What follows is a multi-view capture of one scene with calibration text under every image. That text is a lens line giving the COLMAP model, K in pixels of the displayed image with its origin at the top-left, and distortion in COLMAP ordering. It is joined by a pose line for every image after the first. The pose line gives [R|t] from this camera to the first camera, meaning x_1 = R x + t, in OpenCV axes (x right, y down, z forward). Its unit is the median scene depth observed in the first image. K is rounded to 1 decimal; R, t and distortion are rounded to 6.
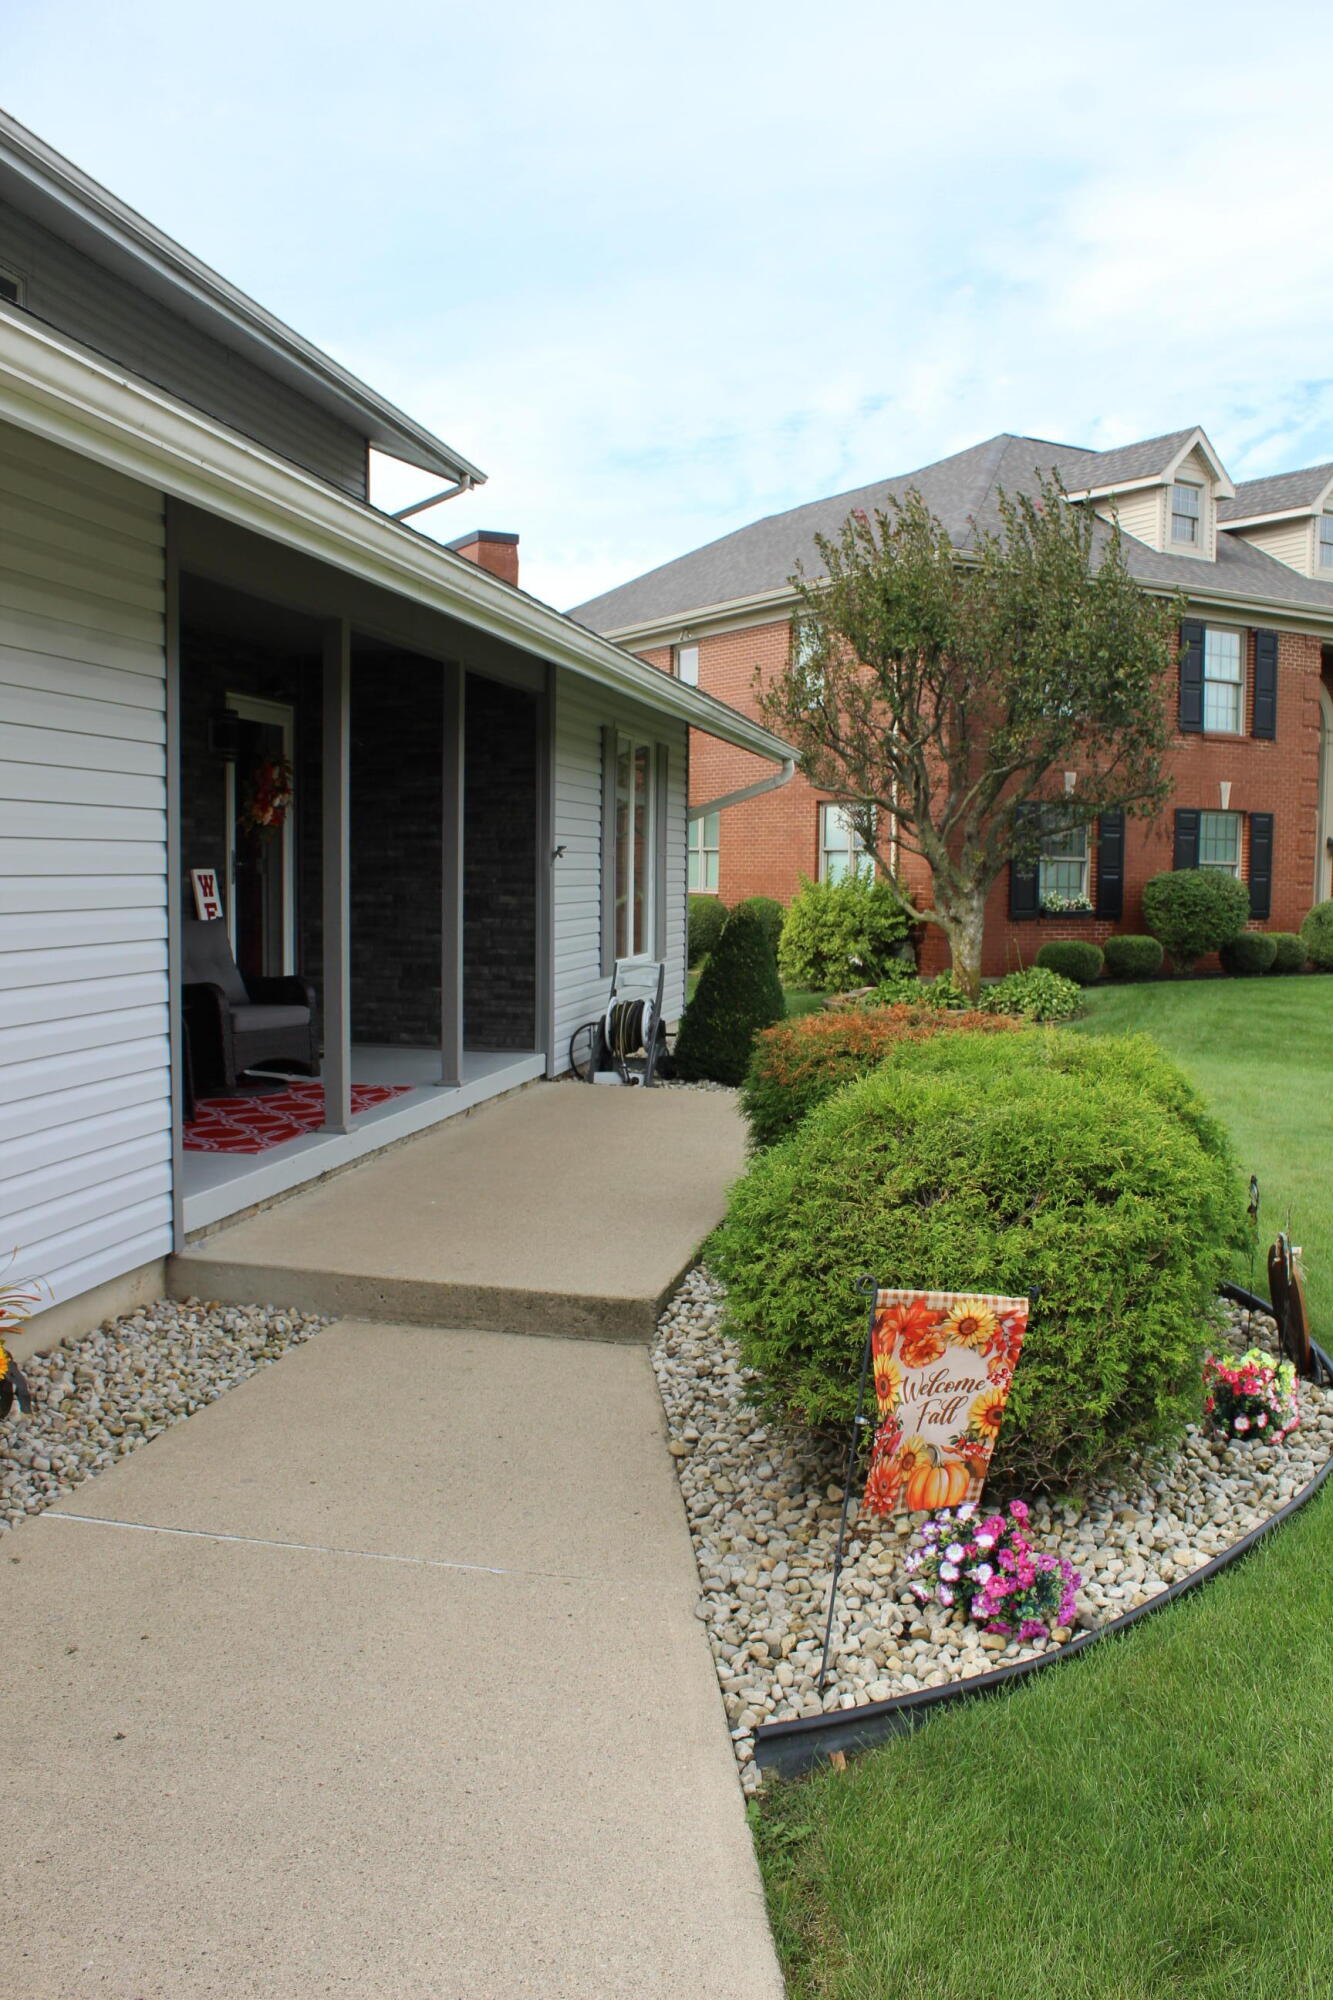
lens RADIAL K [[1661.0, 0, 665.6], [0, 1661.0, 1002.5], [0, 0, 1]] dist [-0.162883, 0.134137]
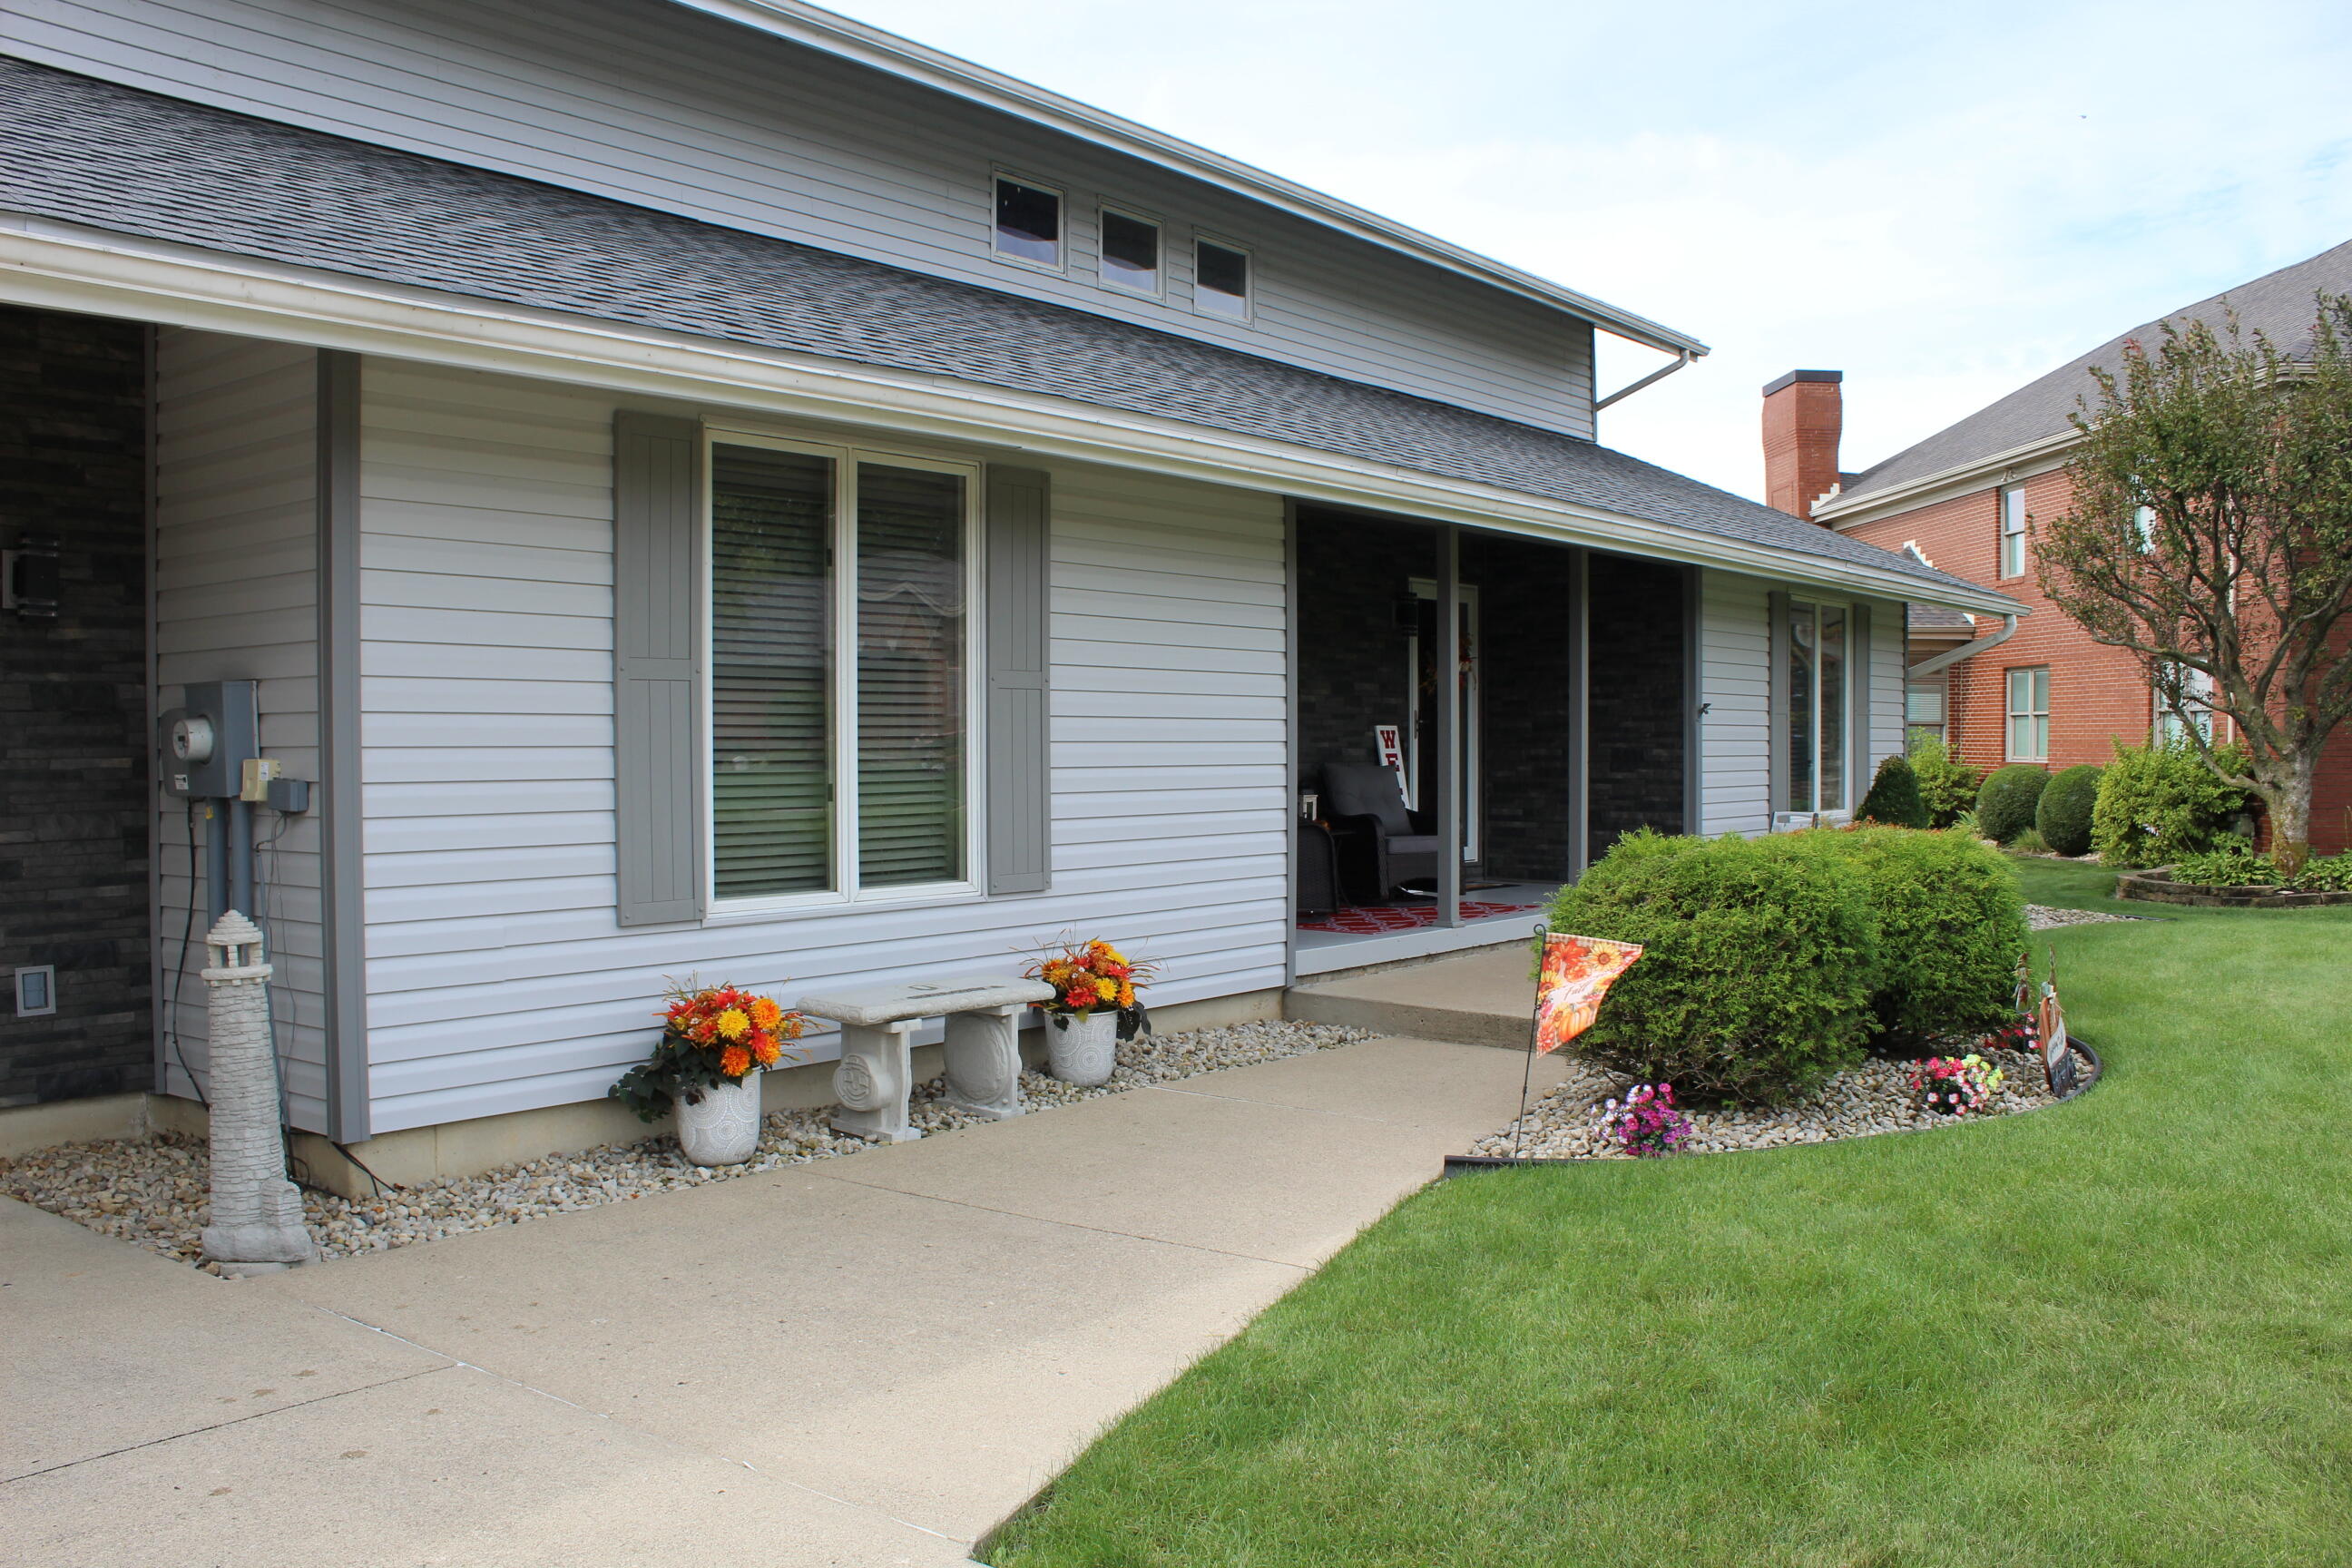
lens RADIAL K [[1953.3, 0, 1161.7], [0, 1953.3, 785.3], [0, 0, 1]] dist [-0.162883, 0.134137]
pose [[0.885714, -0.000532, -0.464231, 0.207204], [-0.028438, 0.998059, -0.055401, 0.040786], [0.463359, 0.062271, 0.883980, -0.296380]]
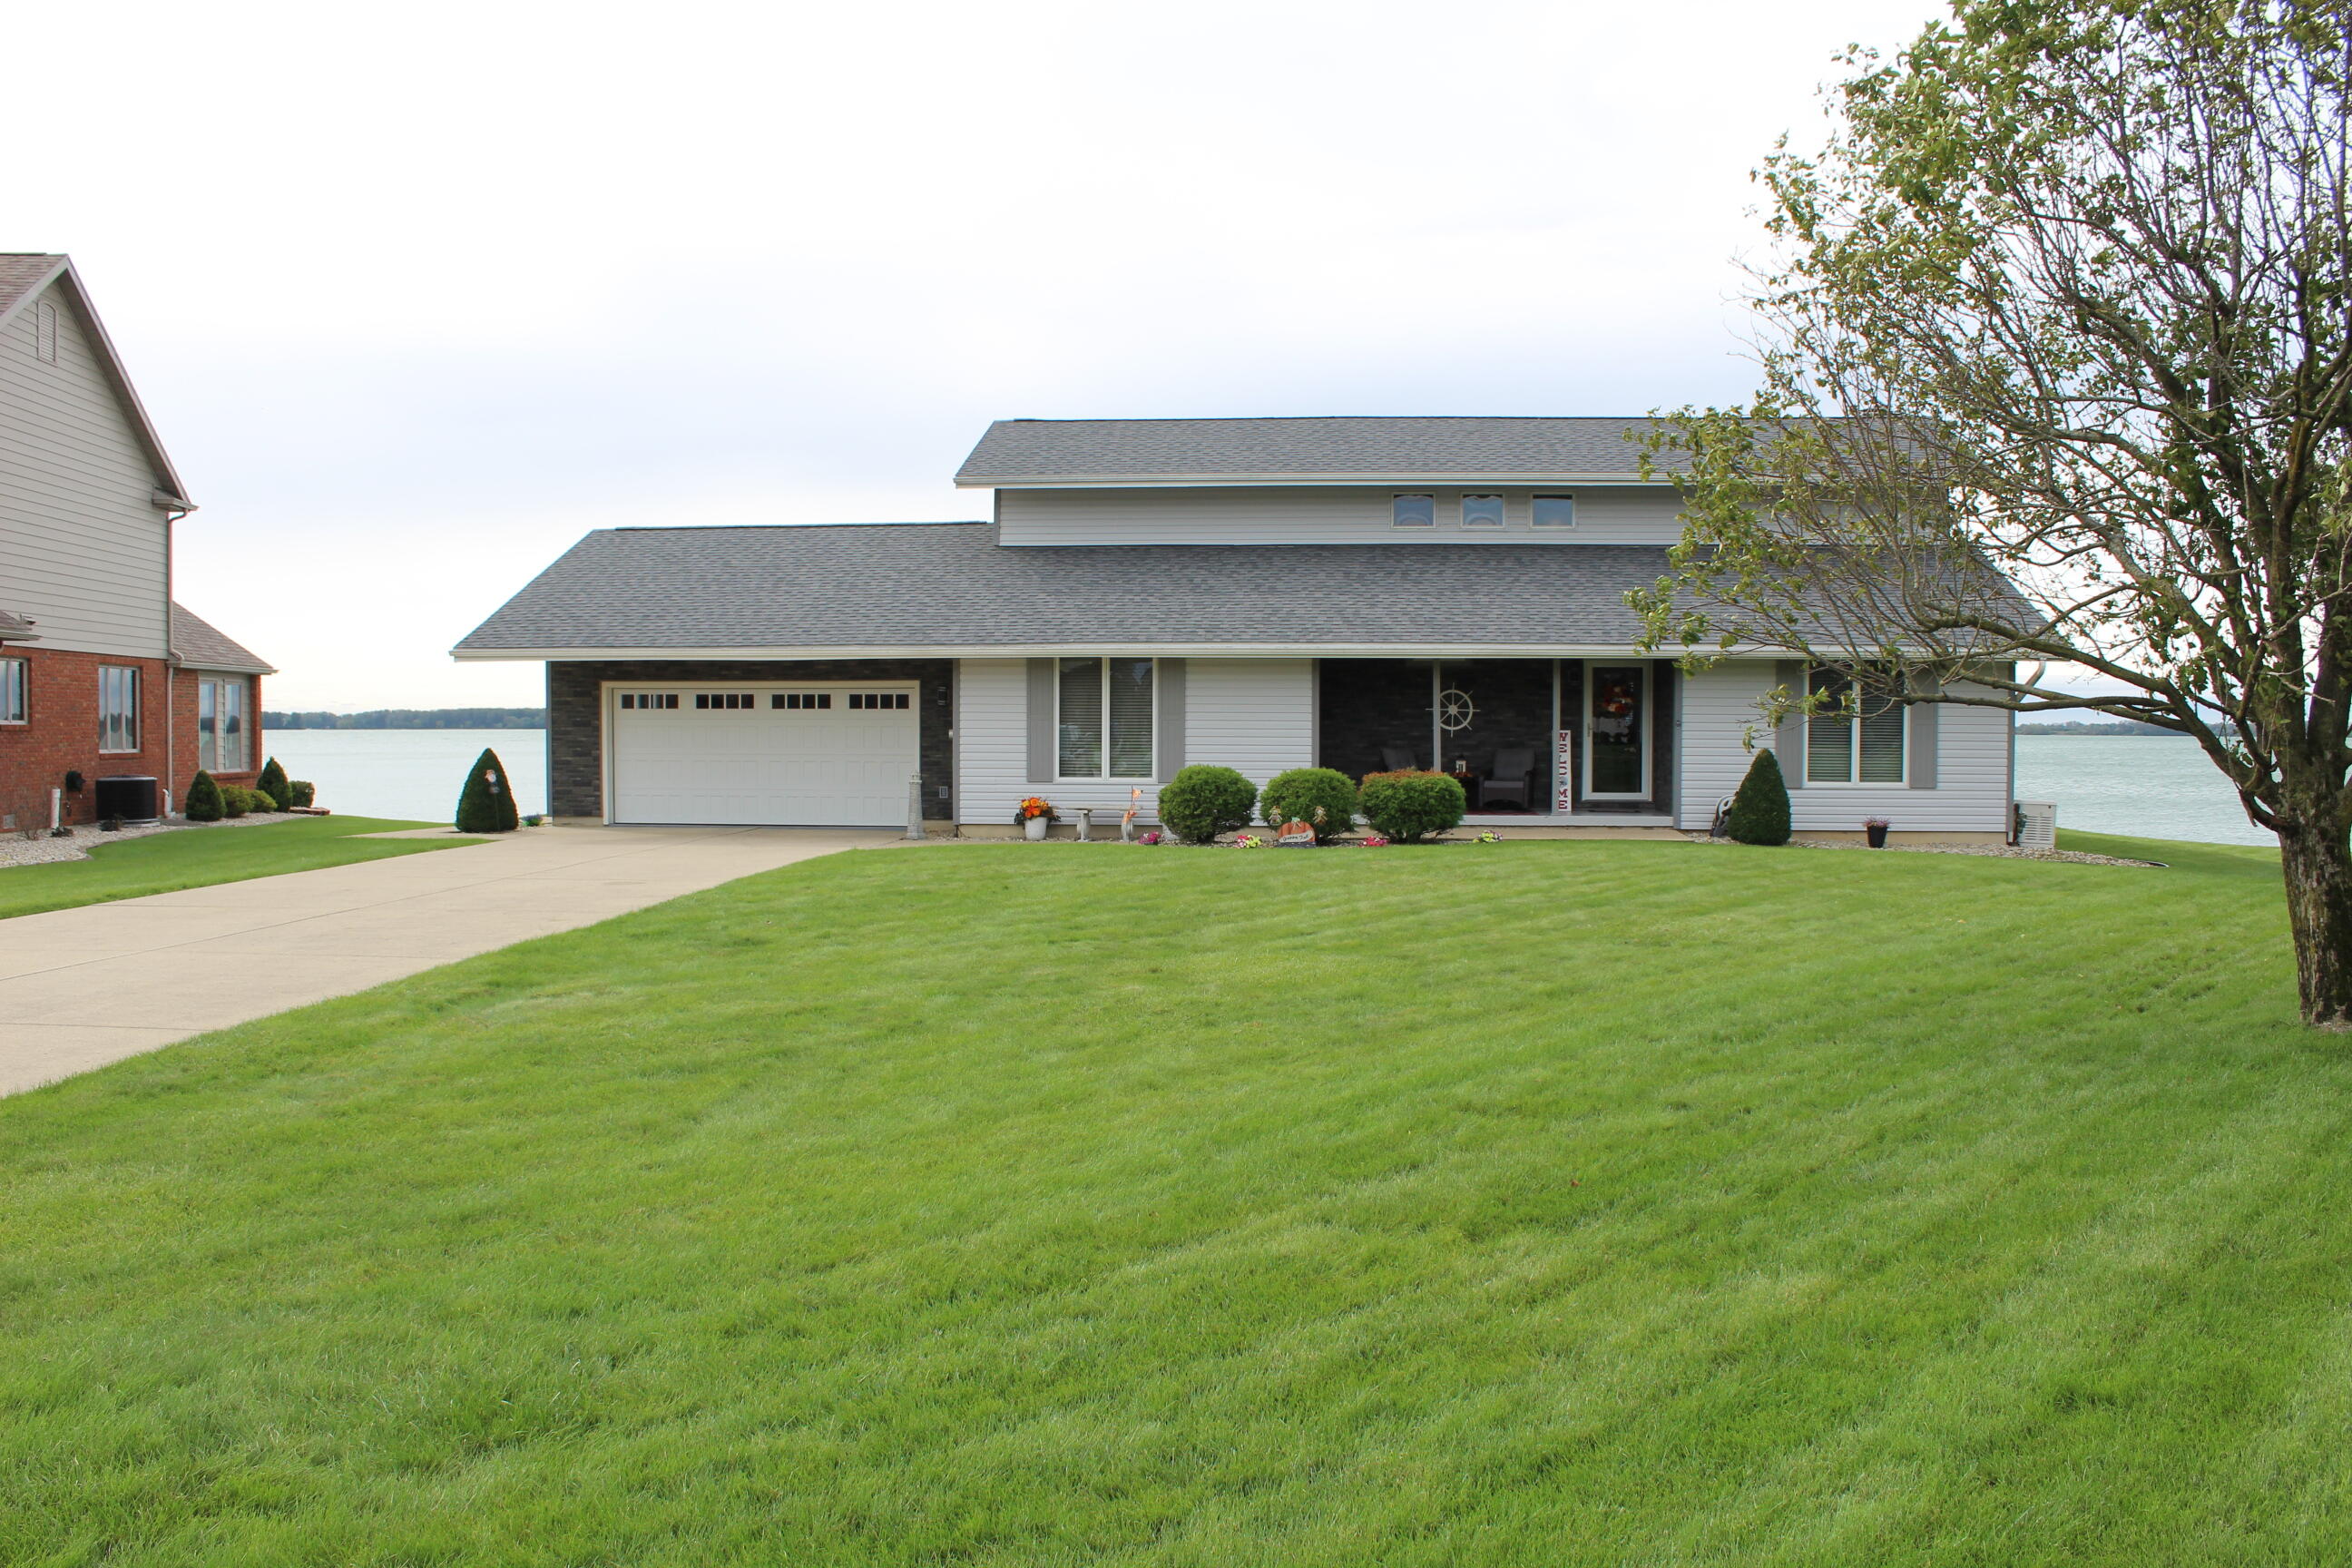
lens RADIAL K [[1953.3, 0, 1172.5], [0, 1953.3, 796.1], [0, 0, 1]] dist [-0.162883, 0.134137]
pose [[0.115454, 0.028650, -0.992900, 2.278832], [-0.085899, 0.996127, 0.018755, 0.012131], [0.989592, 0.083124, 0.117468, 0.064928]]
